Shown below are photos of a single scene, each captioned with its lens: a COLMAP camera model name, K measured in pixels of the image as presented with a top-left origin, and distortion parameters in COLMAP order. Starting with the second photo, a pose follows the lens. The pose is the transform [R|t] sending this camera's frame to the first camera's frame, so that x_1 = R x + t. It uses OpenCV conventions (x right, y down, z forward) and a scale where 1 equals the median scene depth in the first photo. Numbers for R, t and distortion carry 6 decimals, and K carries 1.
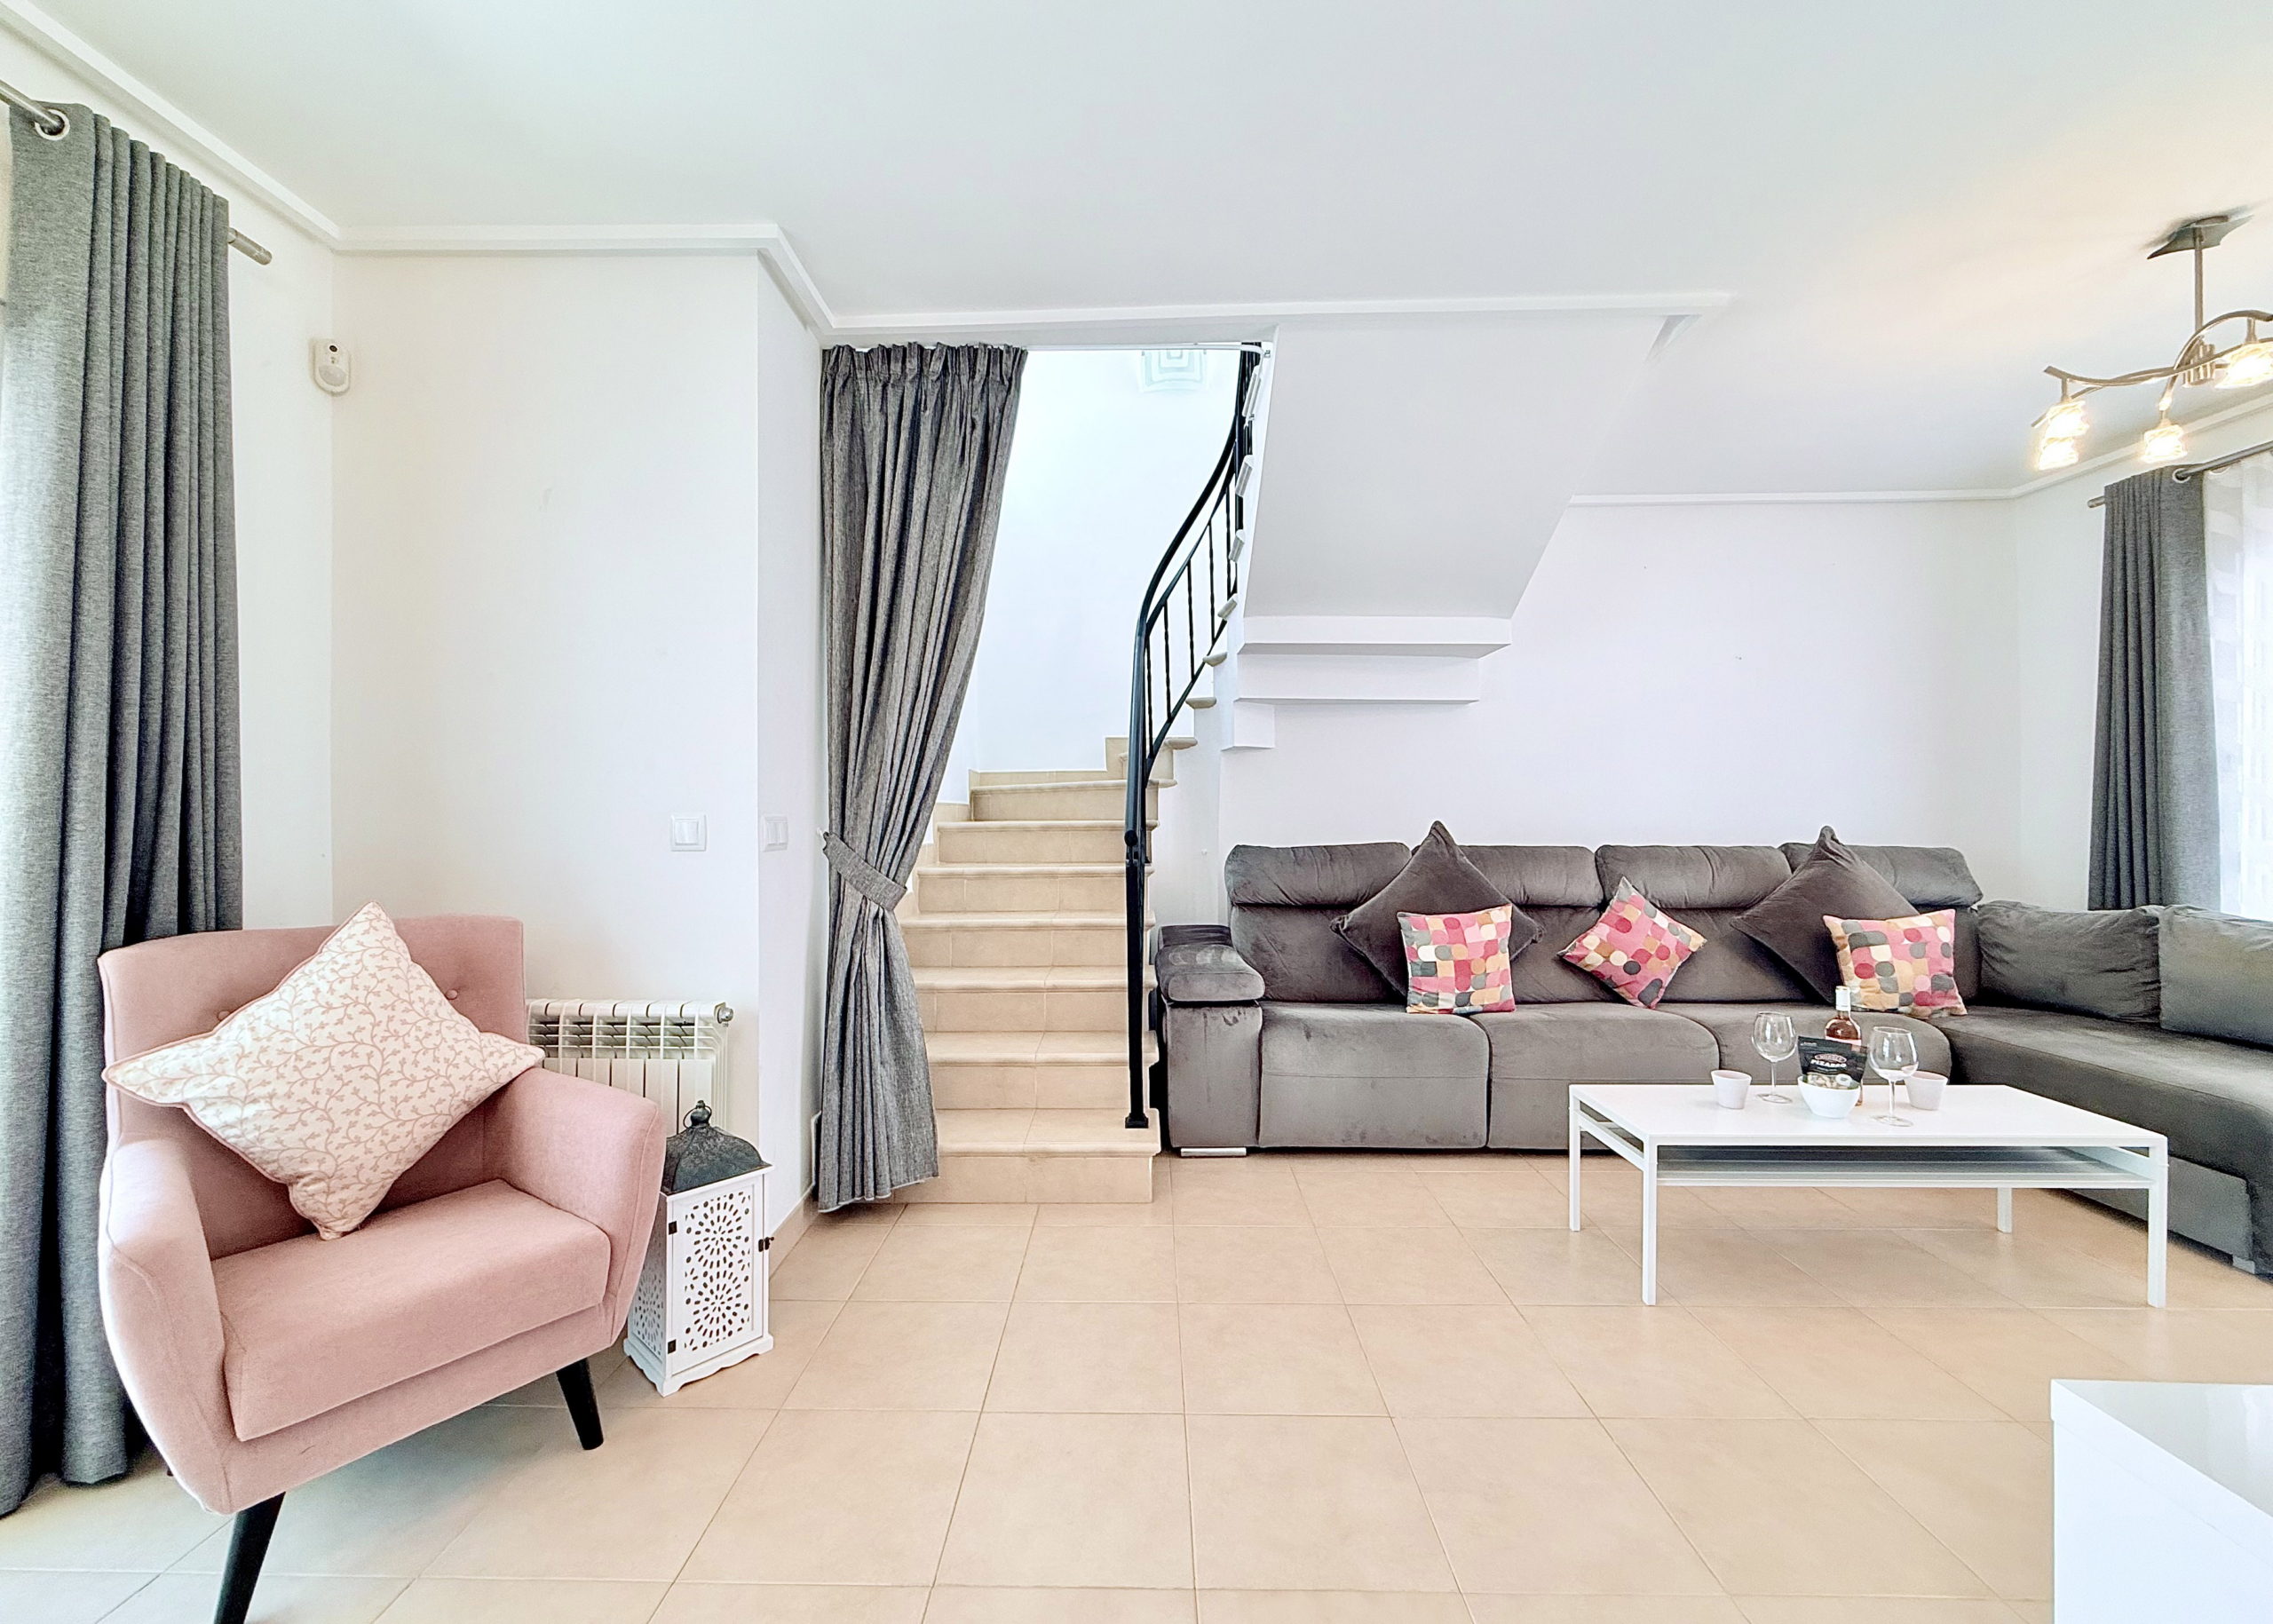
lens RADIAL K [[903.6, 0, 1129.2], [0, 903.6, 813.0], [0, 0, 1]] dist [-0.000699, -0.000113]
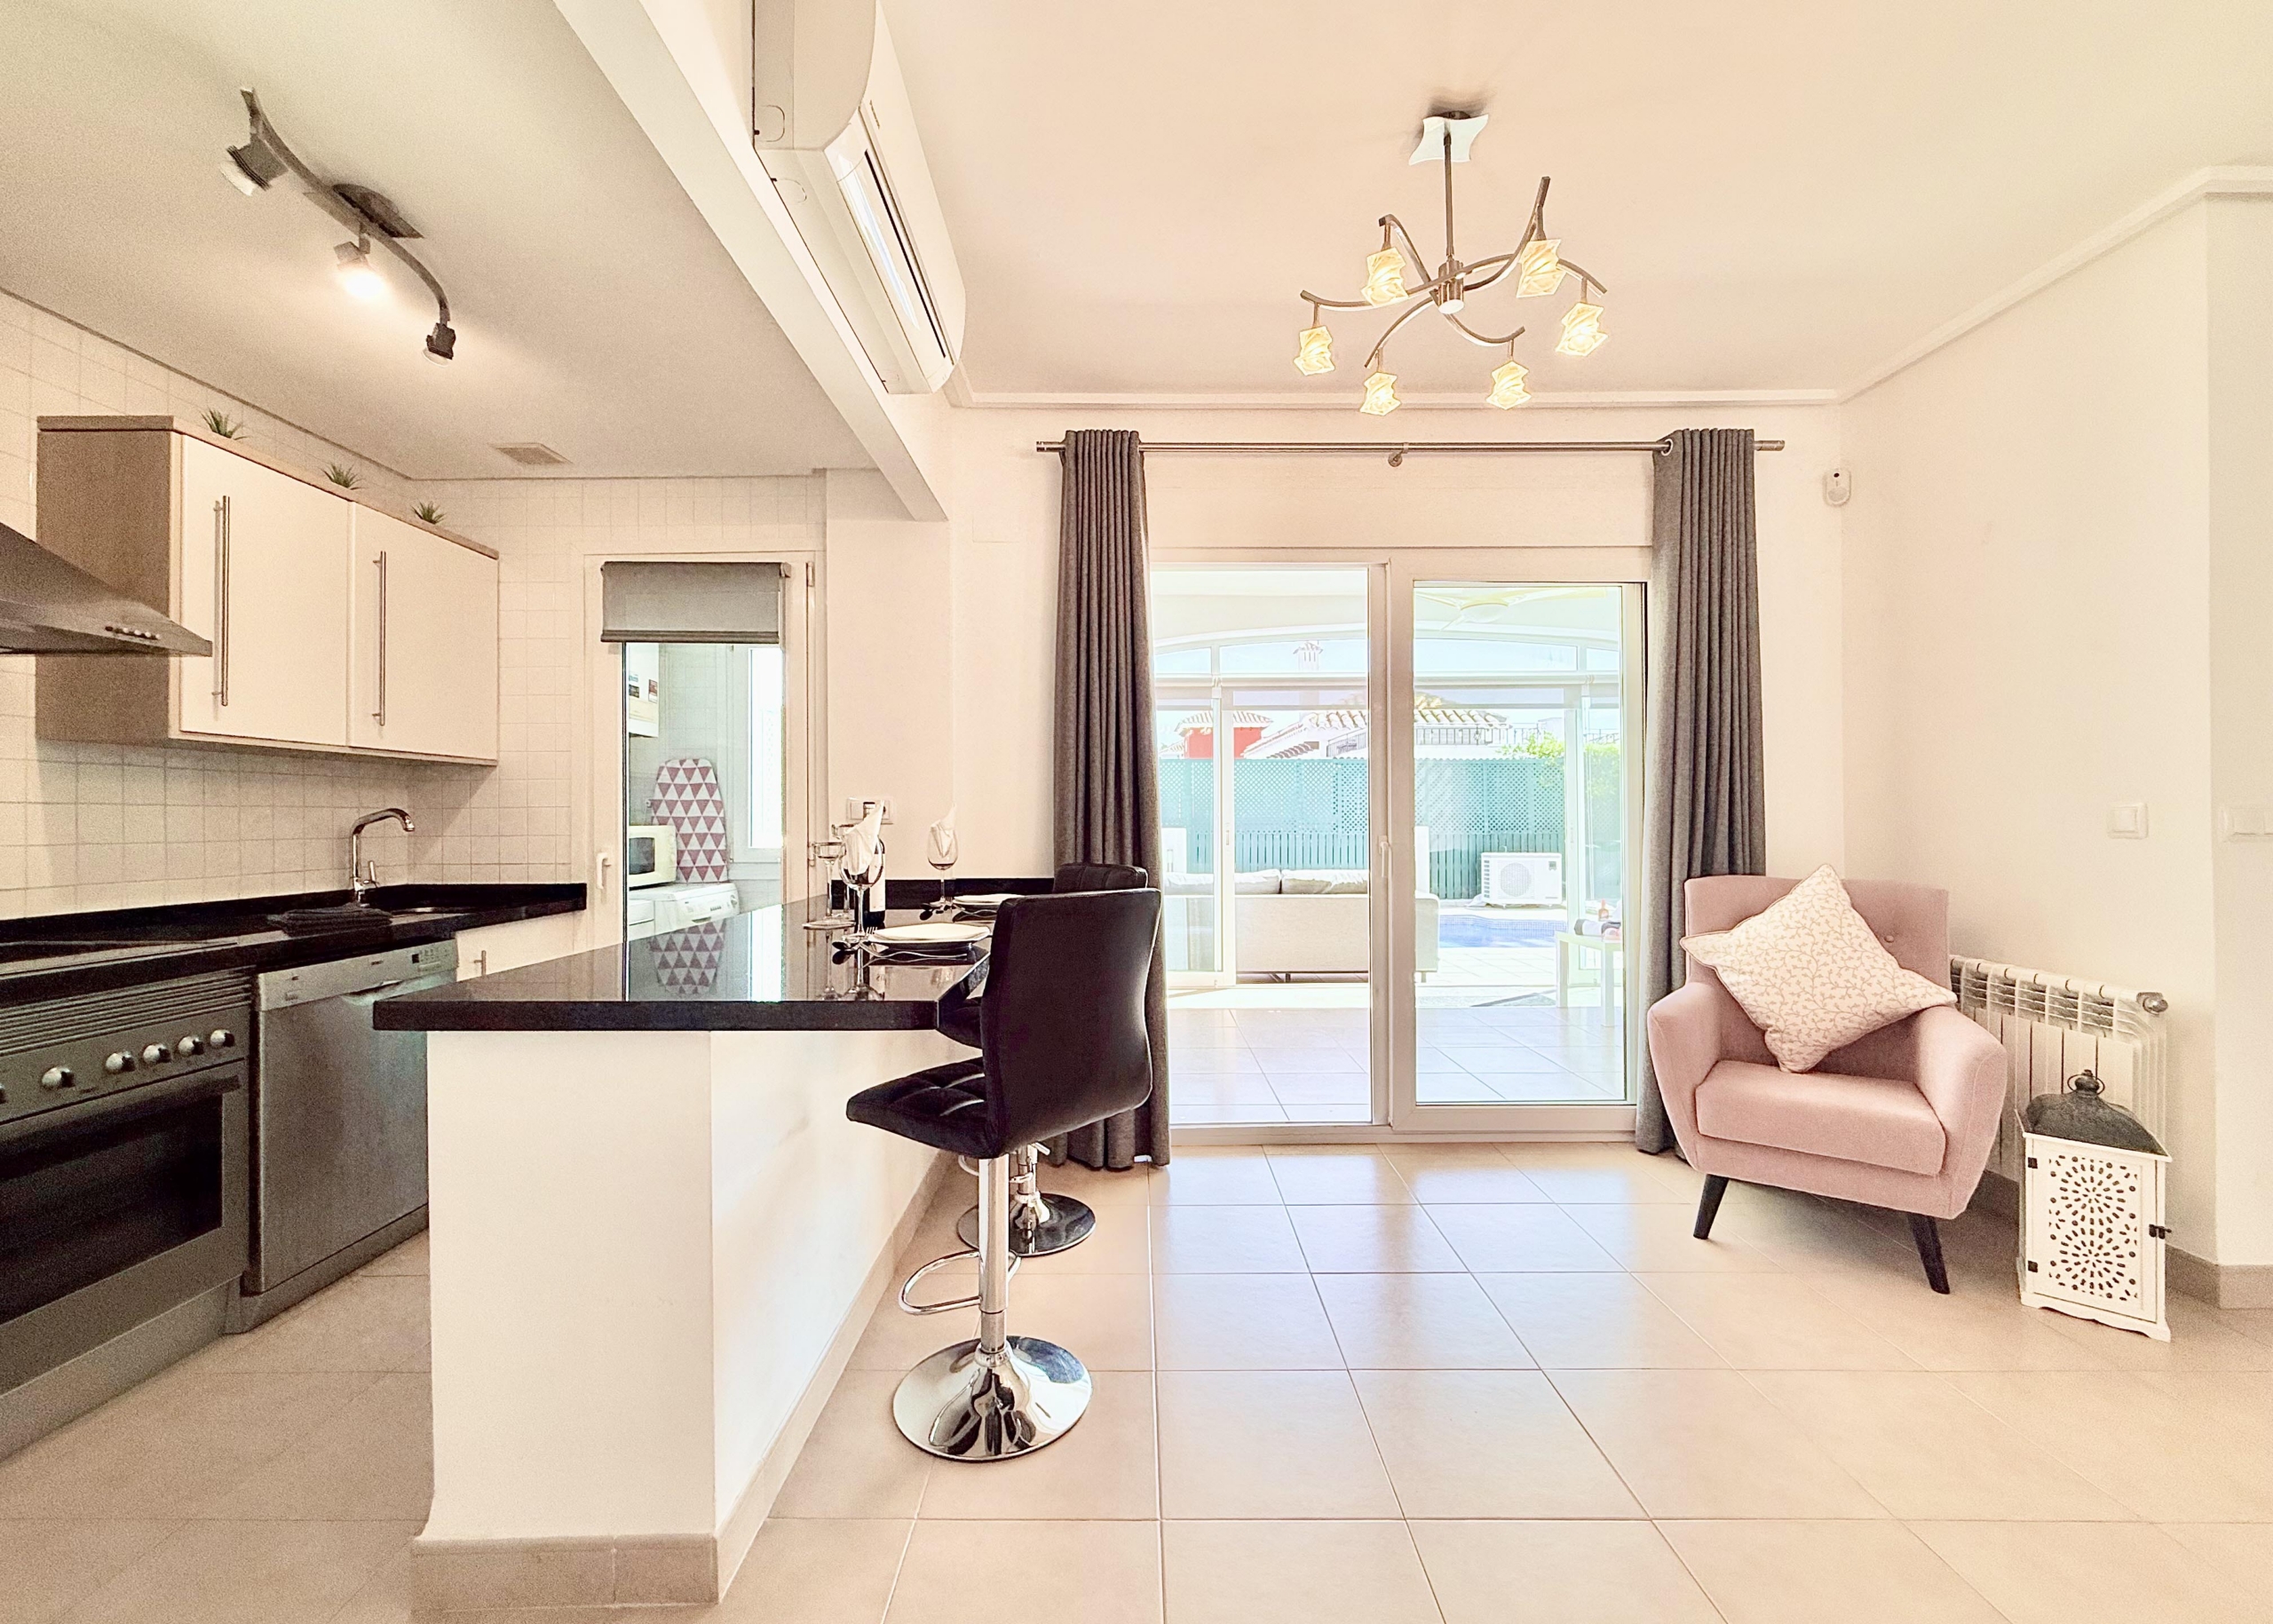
lens RADIAL K [[903.6, 0, 1129.2], [0, 903.6, 813.0], [0, 0, 1]] dist [-0.000699, -0.000113]
pose [[0.016783, -0.001691, -0.999858, 0.614972], [0.006046, 0.999980, -0.001590, 0.011039], [0.999841, -0.006018, 0.016793, -0.159236]]
